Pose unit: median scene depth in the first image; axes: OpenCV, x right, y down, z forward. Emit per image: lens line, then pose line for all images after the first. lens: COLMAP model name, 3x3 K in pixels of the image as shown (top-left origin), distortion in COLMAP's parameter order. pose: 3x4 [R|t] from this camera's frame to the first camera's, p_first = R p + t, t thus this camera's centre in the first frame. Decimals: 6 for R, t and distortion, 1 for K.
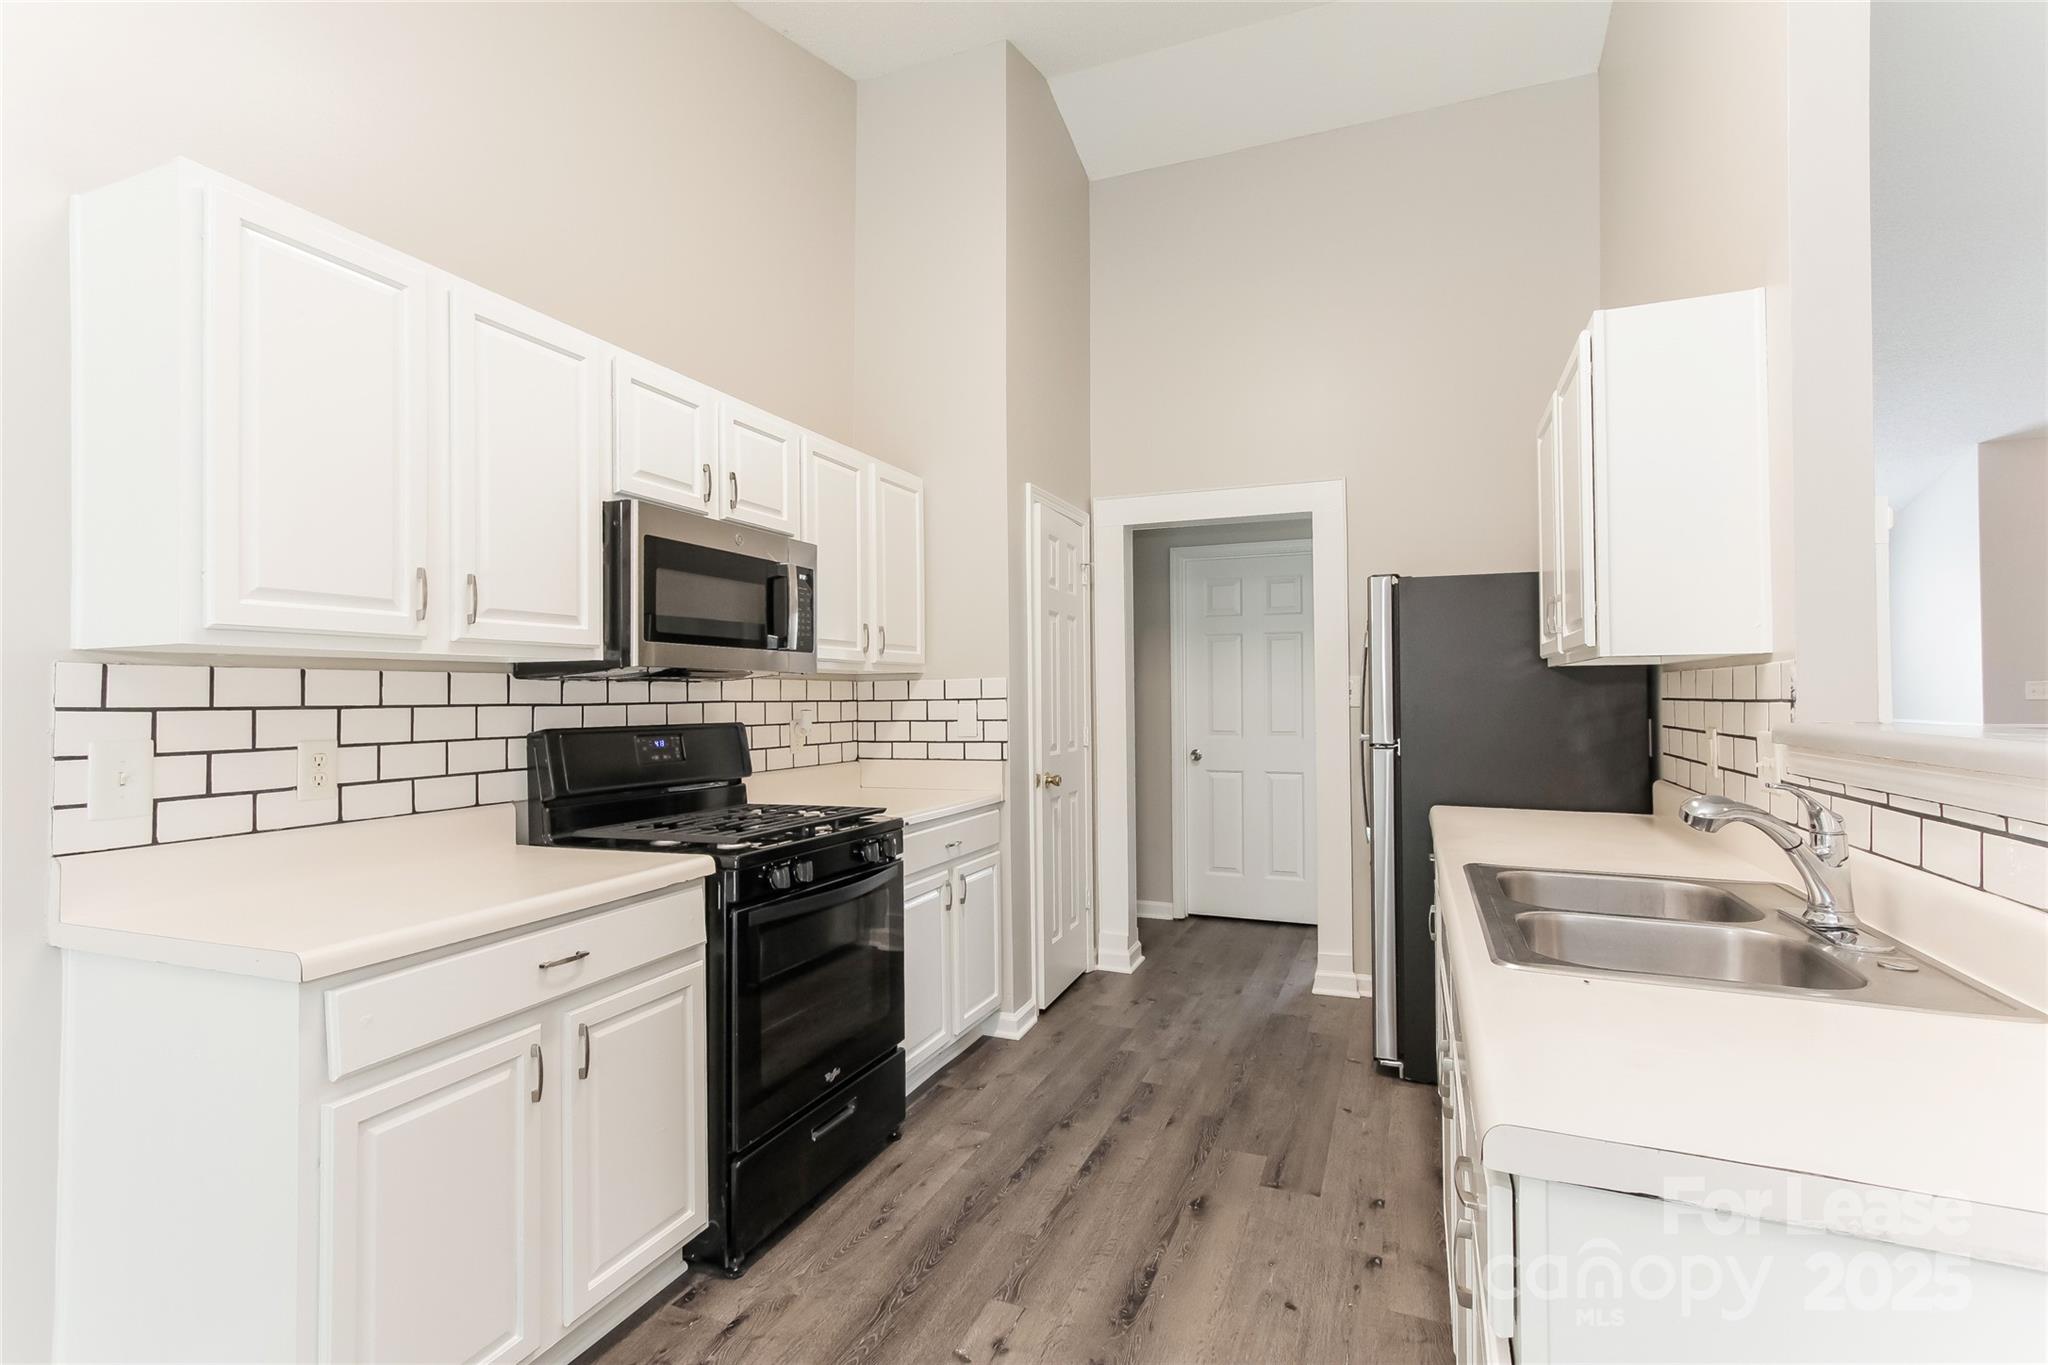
lens RADIAL K [[949.2, 0, 1028.6], [0, 949.2, 699.1], [0, 0, 1]] dist [0.000779, -0.000079]
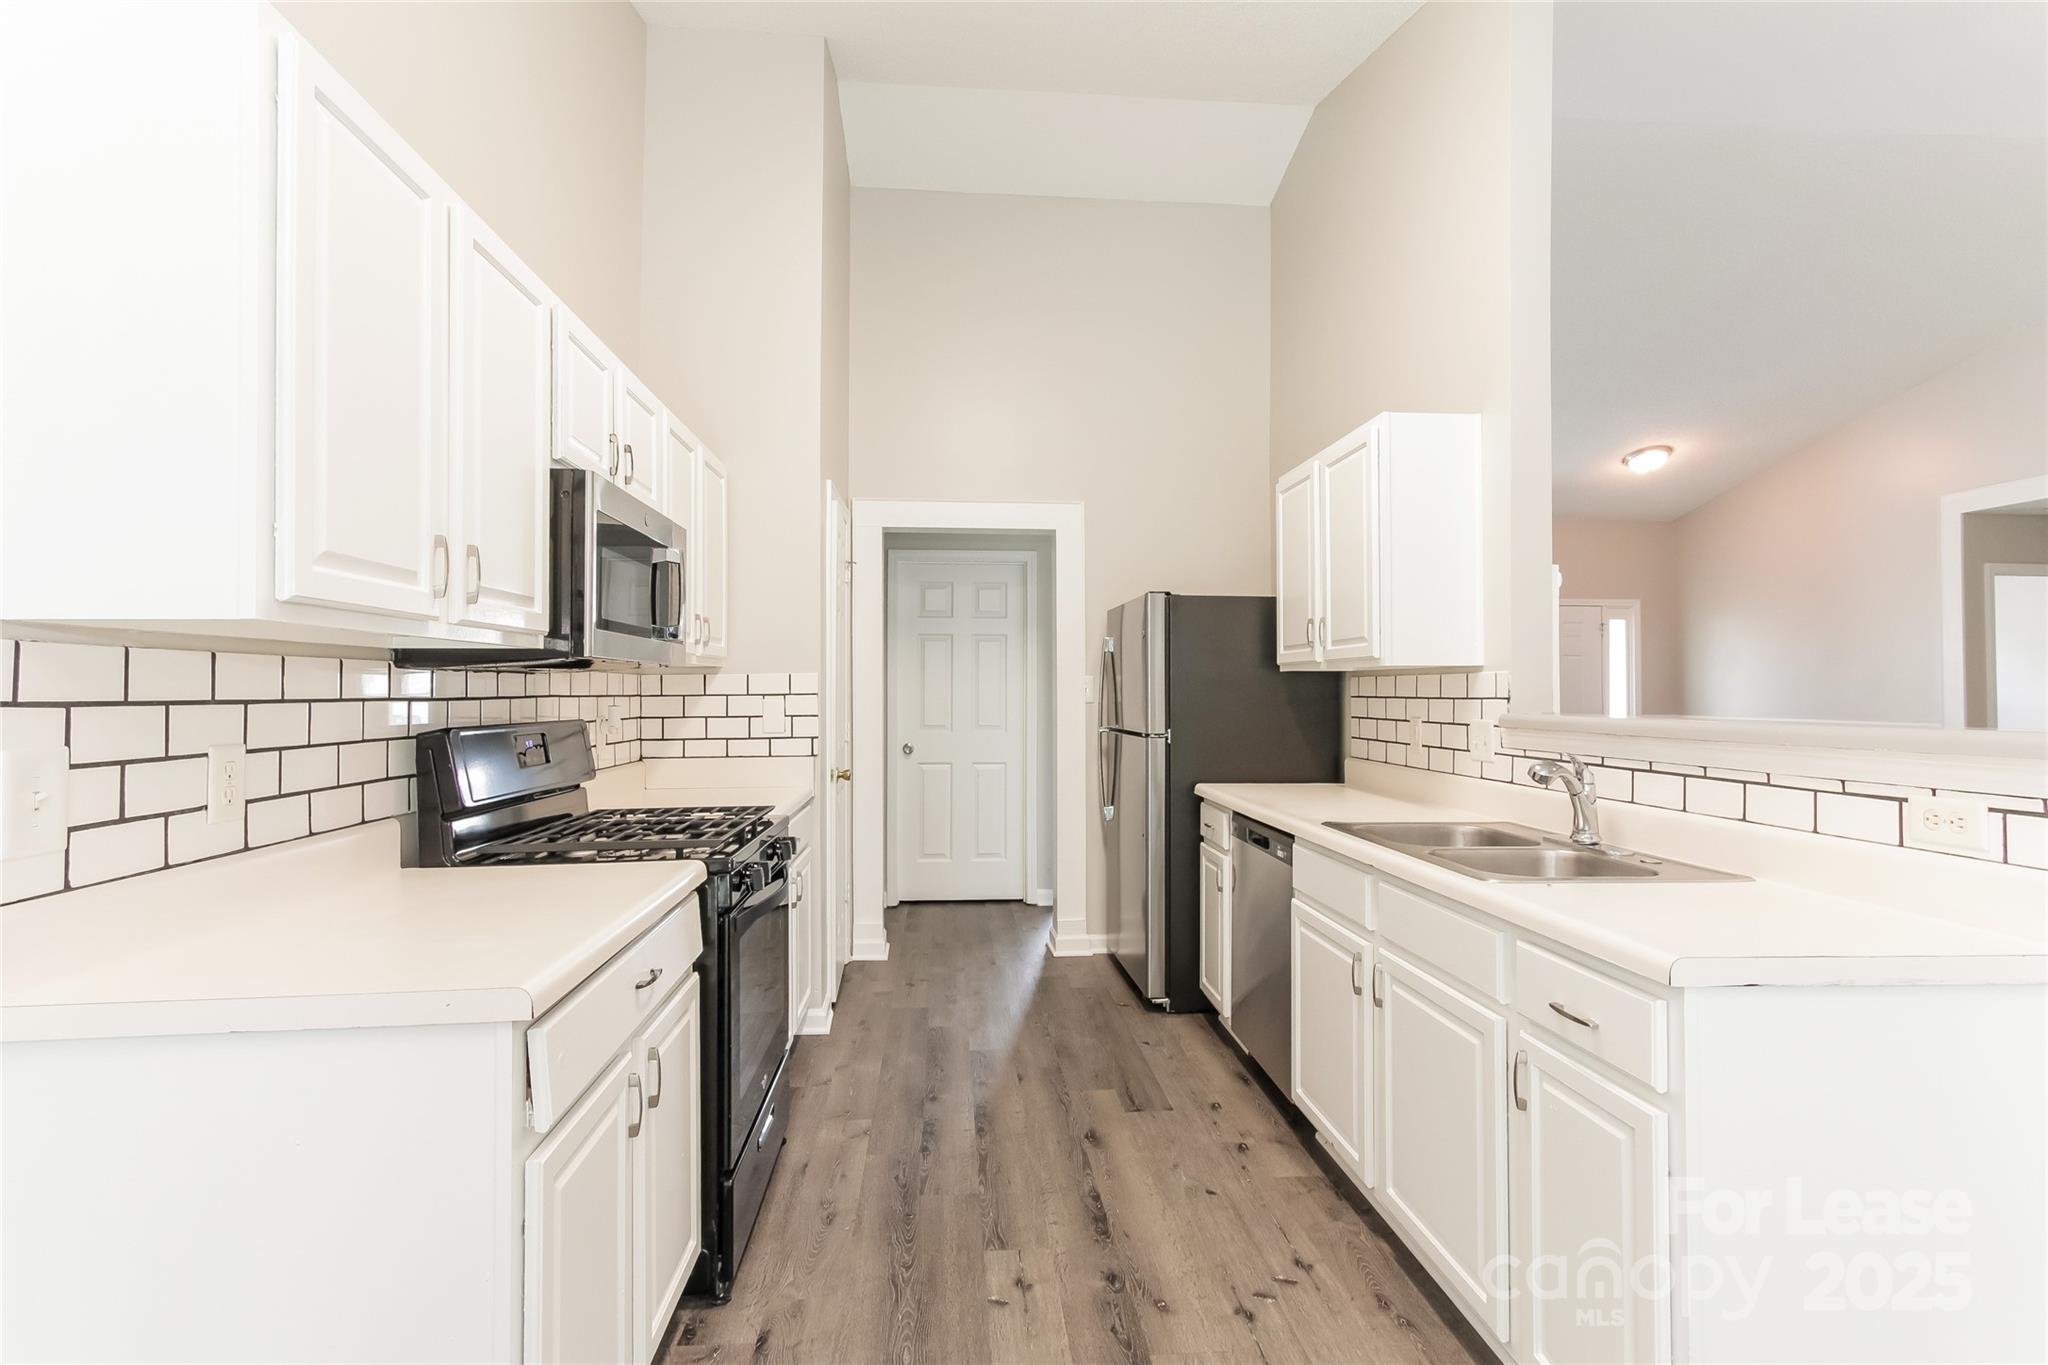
lens RADIAL K [[946.0, 0, 1030.6], [0, 946.0, 692.6], [0, 0, 1]] dist [0.001900, 0.000582]
pose [[0.892131, 0.005452, 0.451744, -0.375757], [-0.004189, 0.999984, -0.003796, 0.000937], [-0.451758, 0.001494, 0.892139, 0.012798]]
